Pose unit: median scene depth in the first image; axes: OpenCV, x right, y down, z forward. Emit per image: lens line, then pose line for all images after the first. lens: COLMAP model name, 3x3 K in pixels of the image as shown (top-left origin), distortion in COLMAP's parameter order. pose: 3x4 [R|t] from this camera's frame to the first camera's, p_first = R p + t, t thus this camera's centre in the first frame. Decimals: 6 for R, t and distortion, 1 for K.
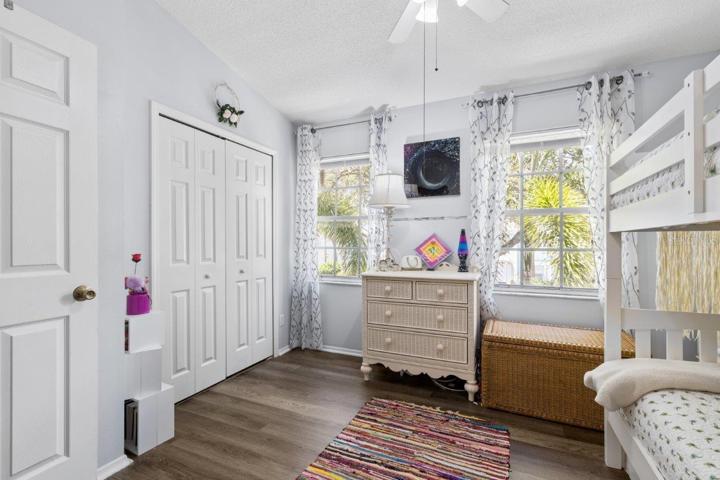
lens RADIAL K [[320.2, 0, 353.9], [0, 320.2, 228.1], [0, 0, 1]] dist [-0.001753, -0.000348]
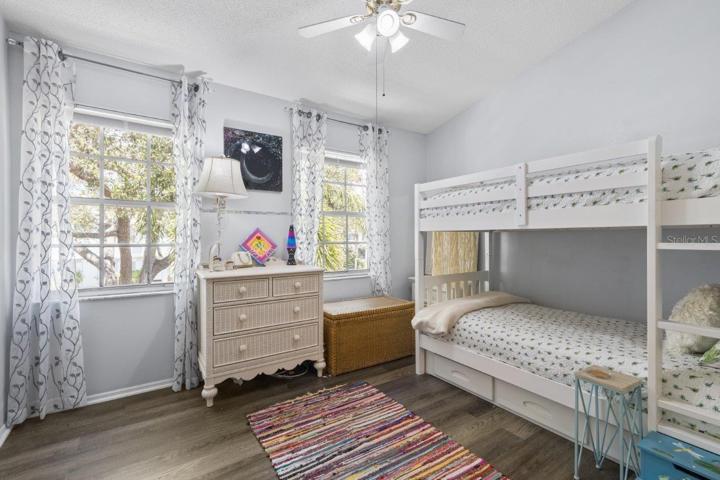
lens RADIAL K [[320.2, 0, 353.9], [0, 320.2, 228.1], [0, 0, 1]] dist [-0.001753, -0.000348]
pose [[0.524992, 0.029105, 0.850609, -0.479985], [-0.033975, 0.999335, -0.013225, 0.021209], [-0.850429, -0.021957, 0.525632, 0.273955]]
